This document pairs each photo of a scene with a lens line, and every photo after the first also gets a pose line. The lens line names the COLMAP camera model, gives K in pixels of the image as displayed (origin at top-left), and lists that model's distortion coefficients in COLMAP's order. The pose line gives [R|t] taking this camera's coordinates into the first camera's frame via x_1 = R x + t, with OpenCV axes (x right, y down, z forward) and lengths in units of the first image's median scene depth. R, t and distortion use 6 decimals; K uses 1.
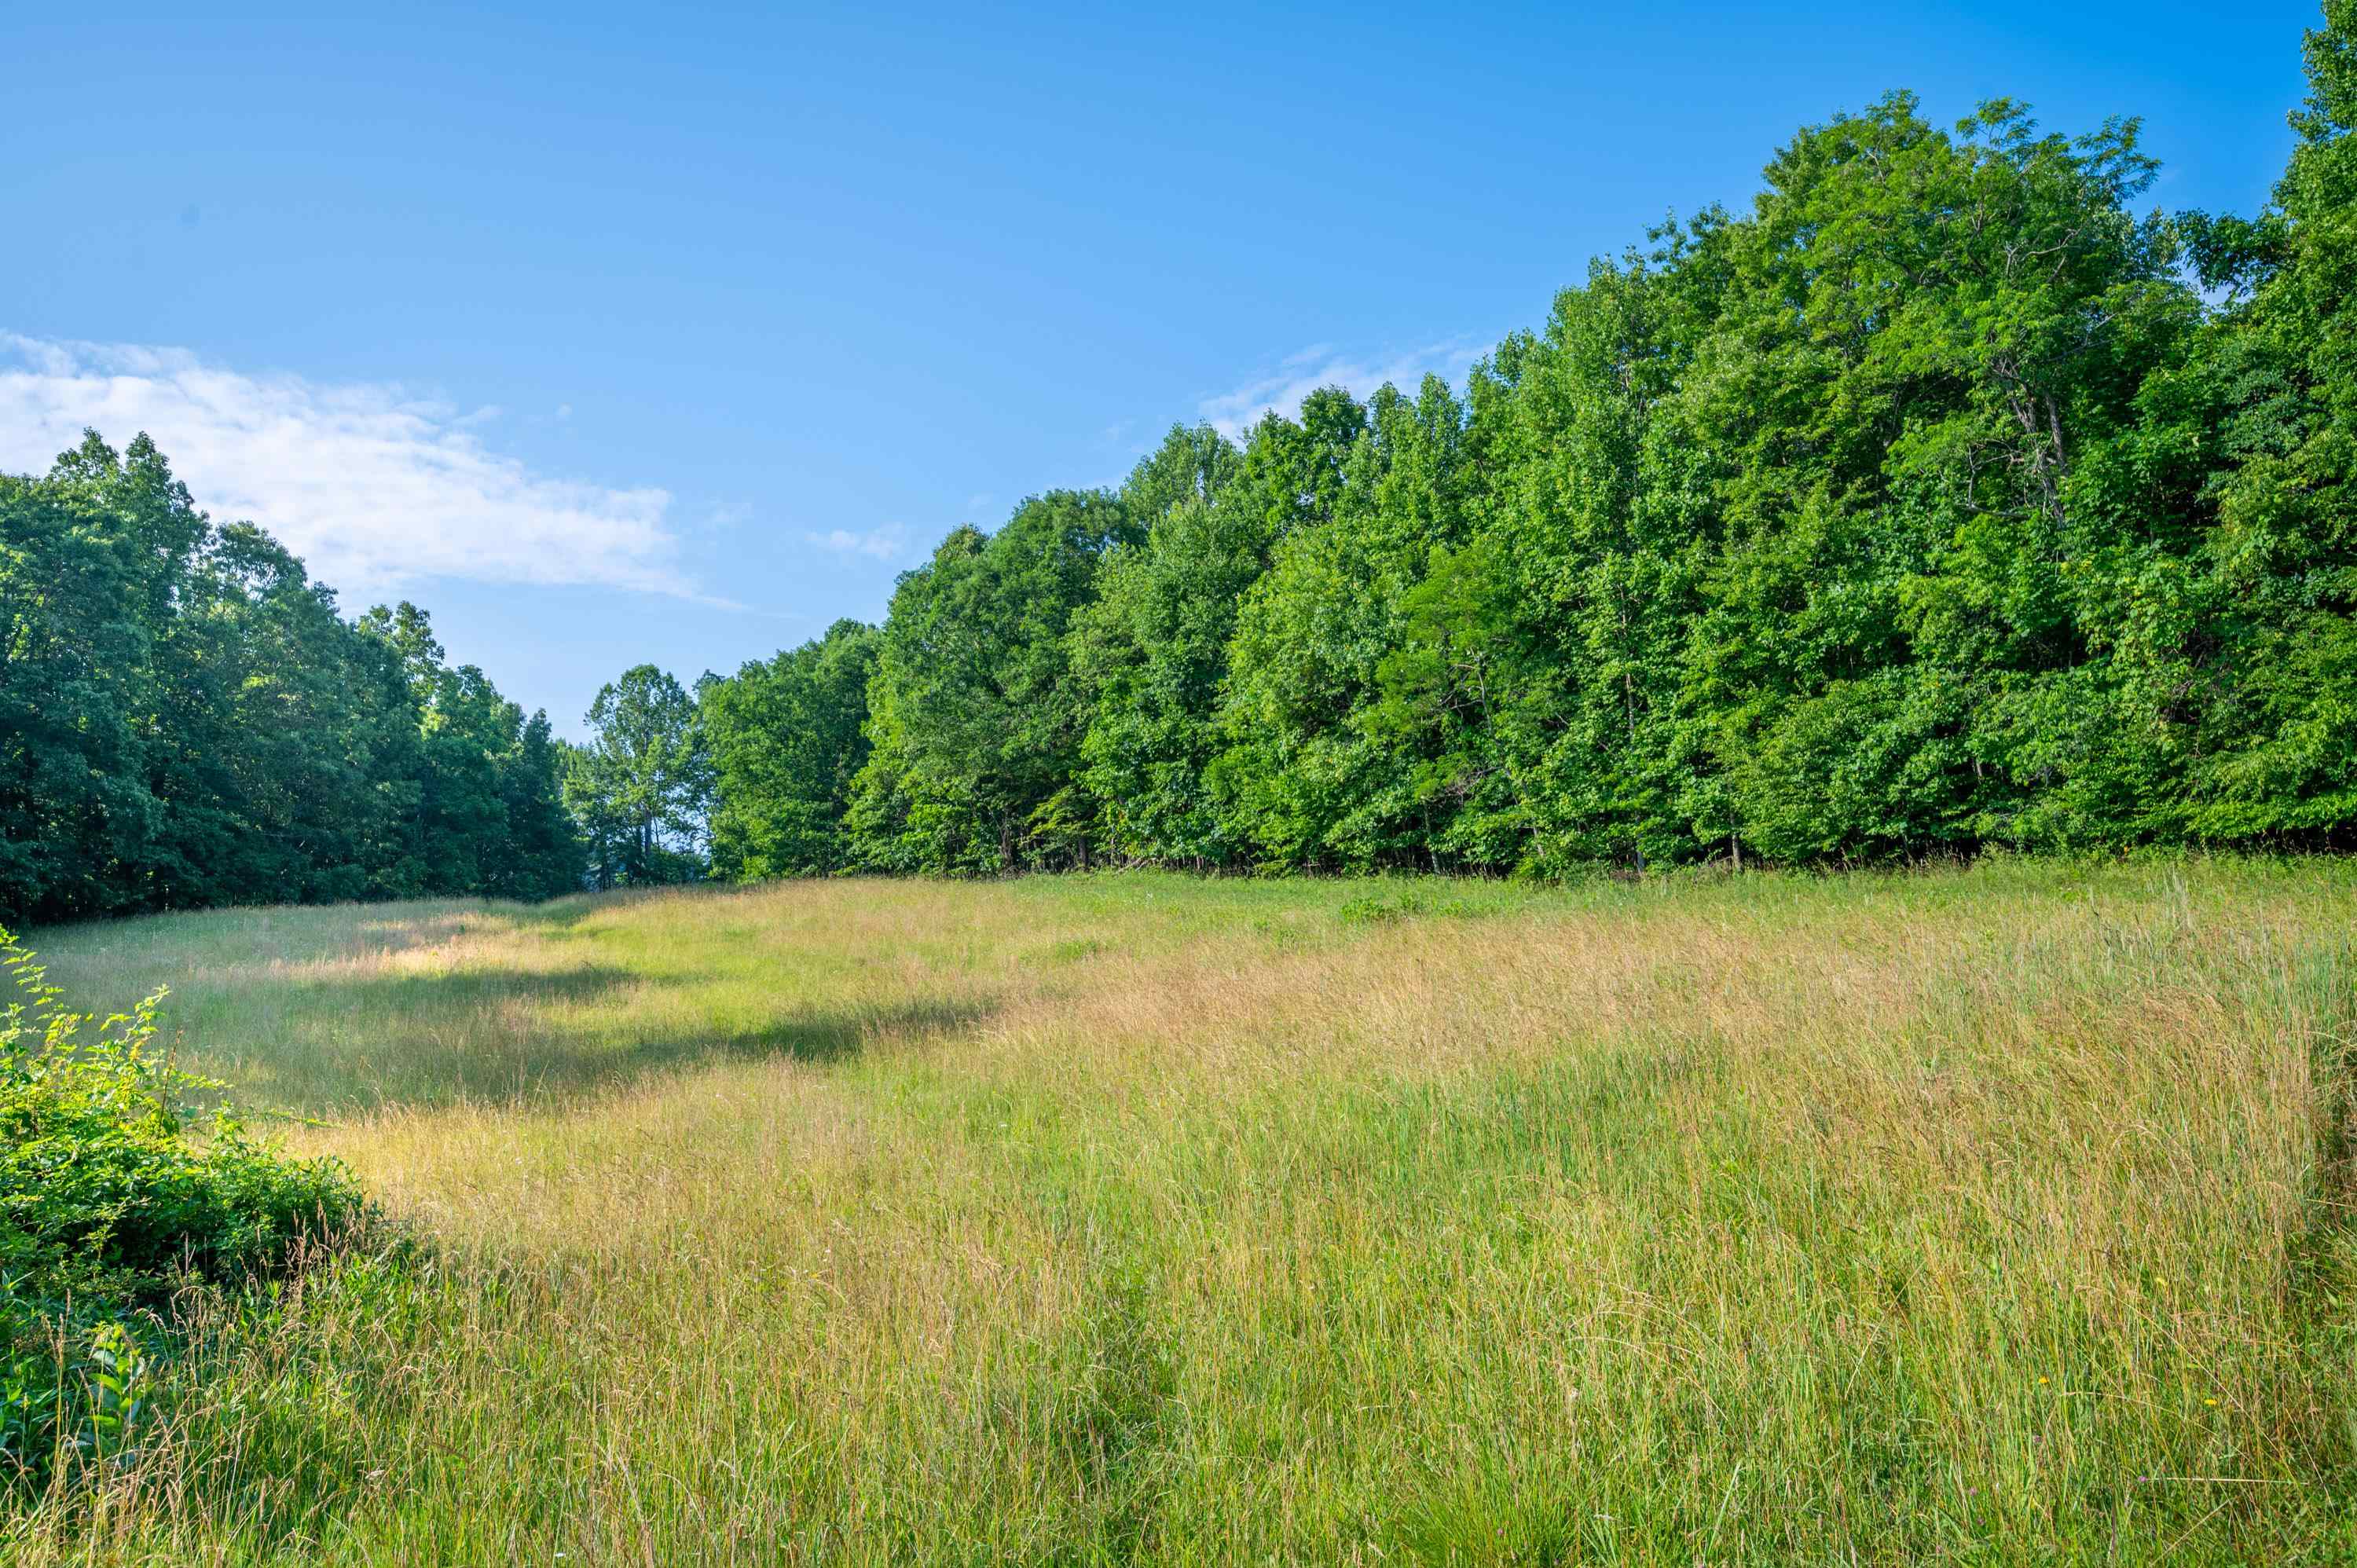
lens RADIAL K [[1932.4, 0, 1178.5], [0, 1932.4, 784.0], [0, 0, 1]] dist [0.002109, -0.005181]
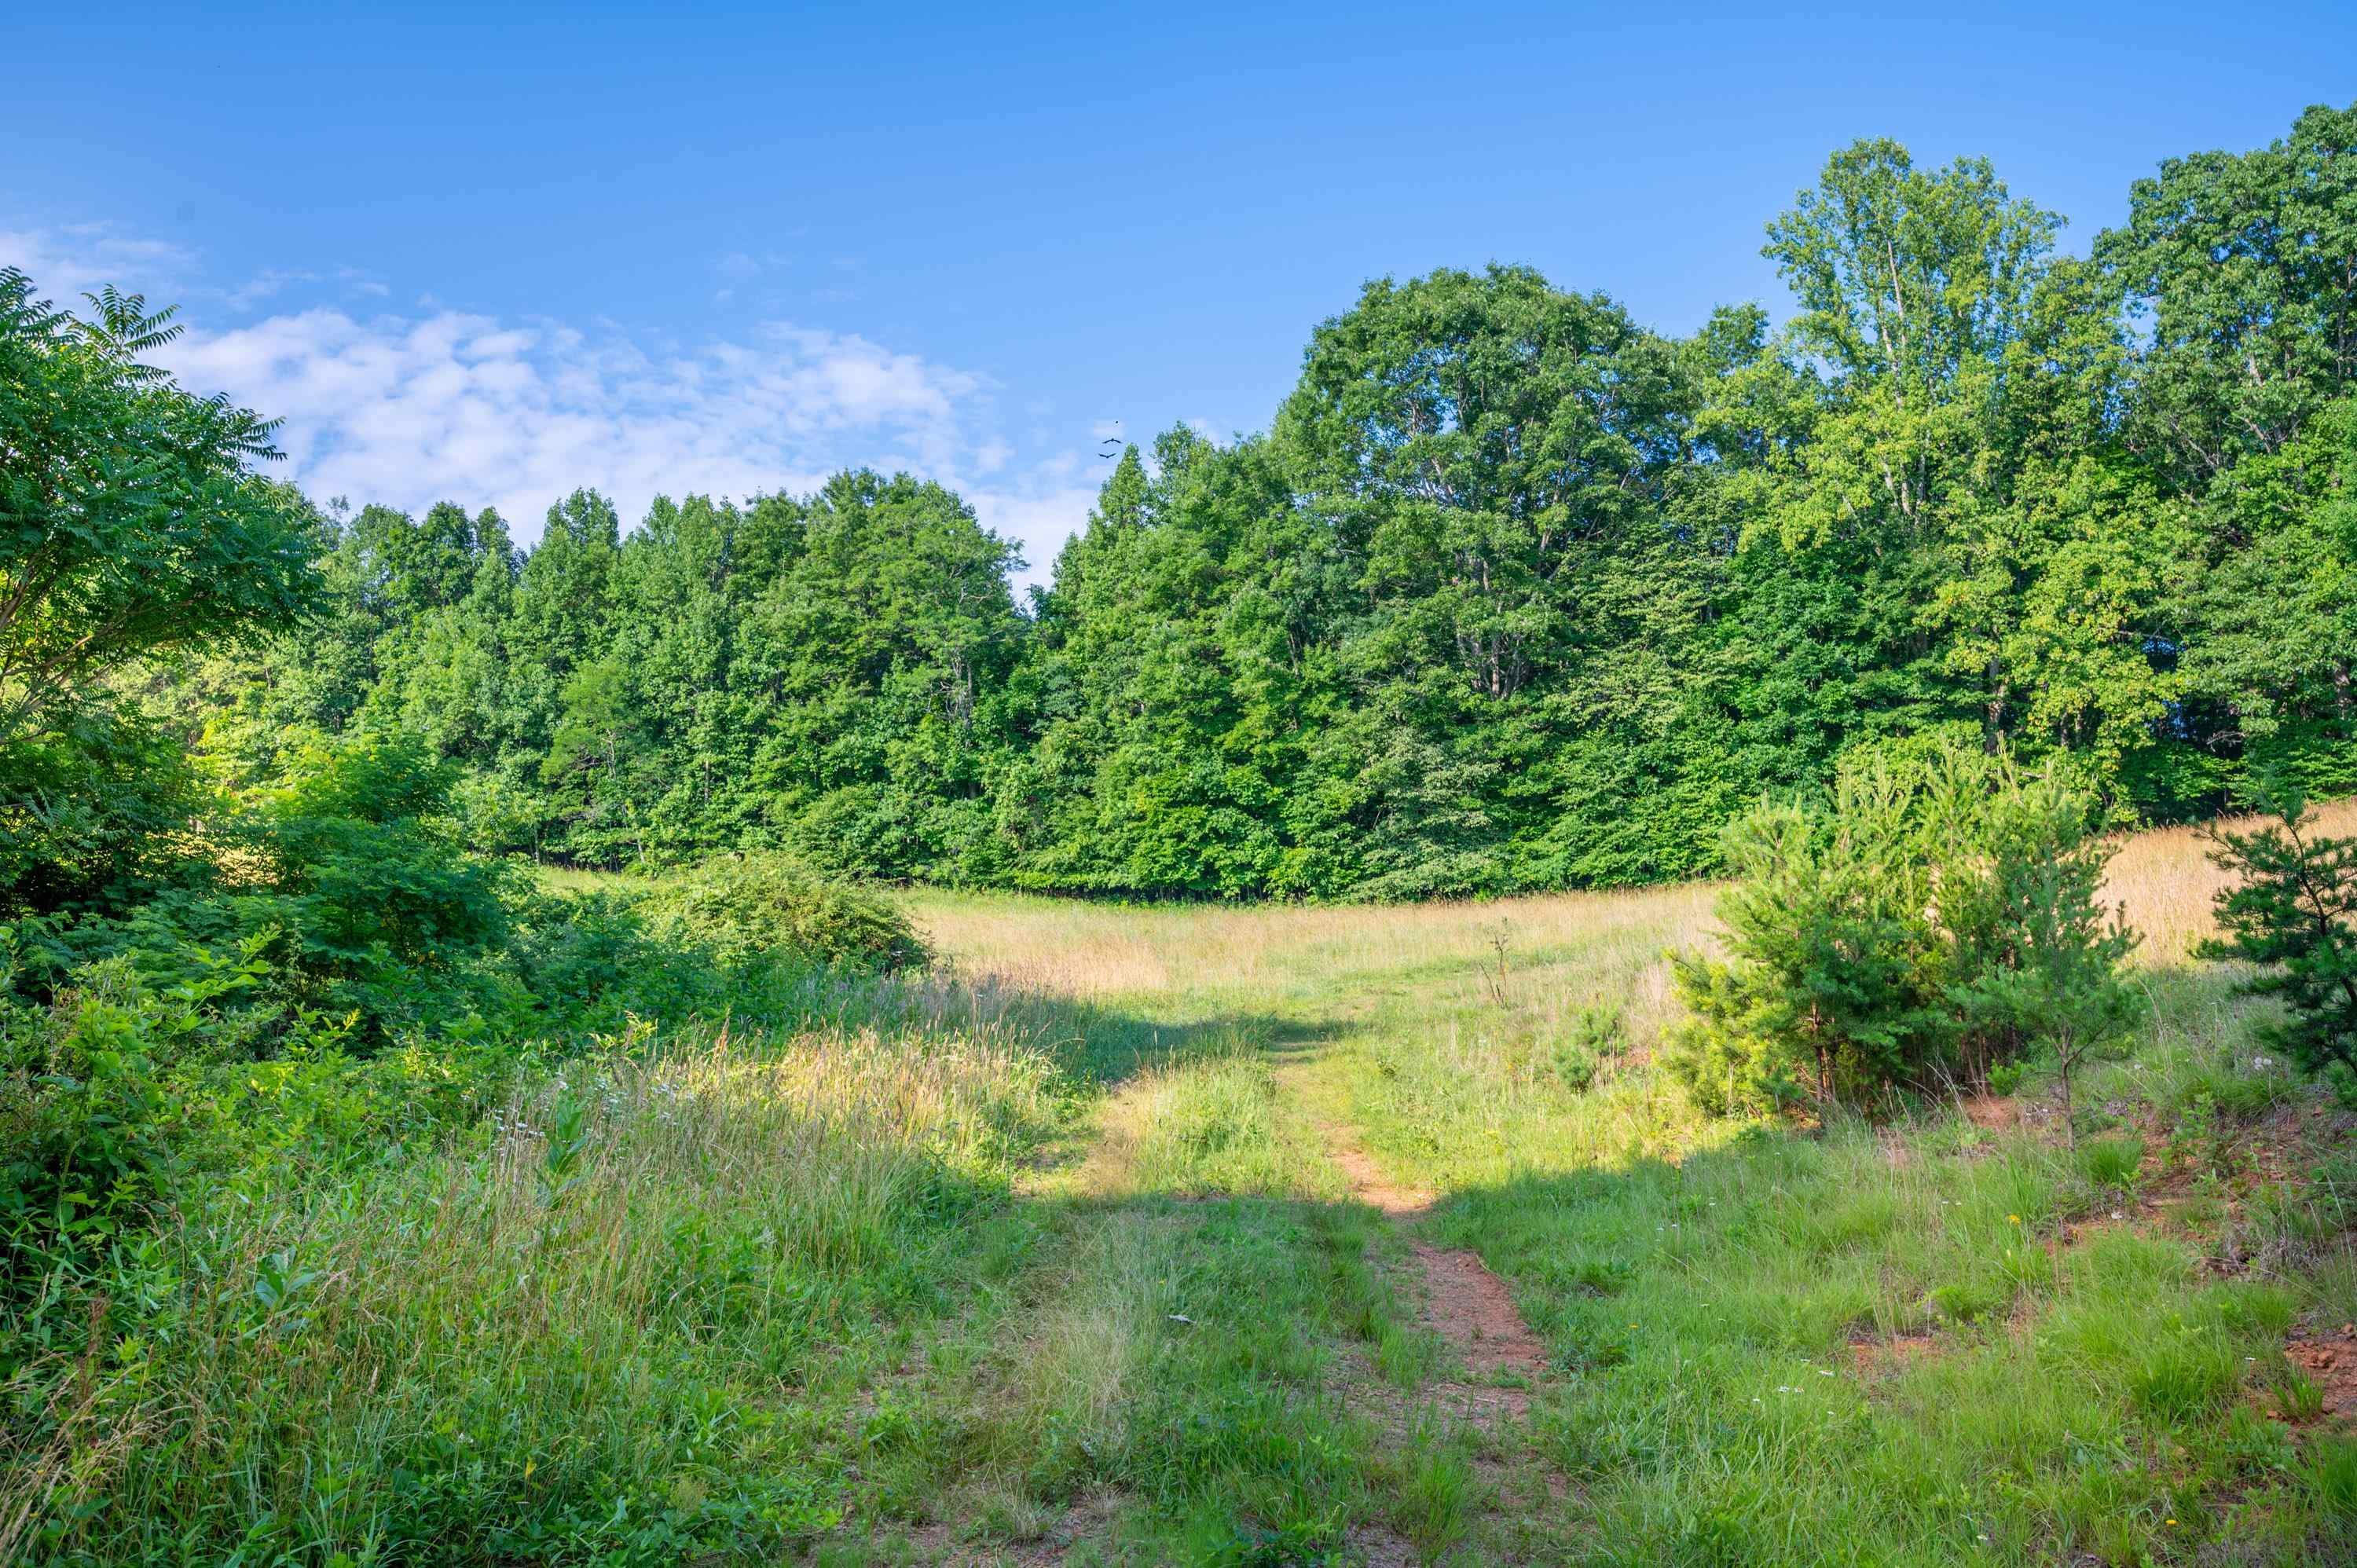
lens RADIAL K [[1932.4, 0, 1178.5], [0, 1932.4, 784.0], [0, 0, 1]] dist [0.002109, -0.005181]
pose [[0.783279, 0.109906, 0.611878, -0.538654], [-0.110512, 0.993188, -0.036927, -0.021146], [-0.611768, -0.038696, 0.790090, -0.662230]]
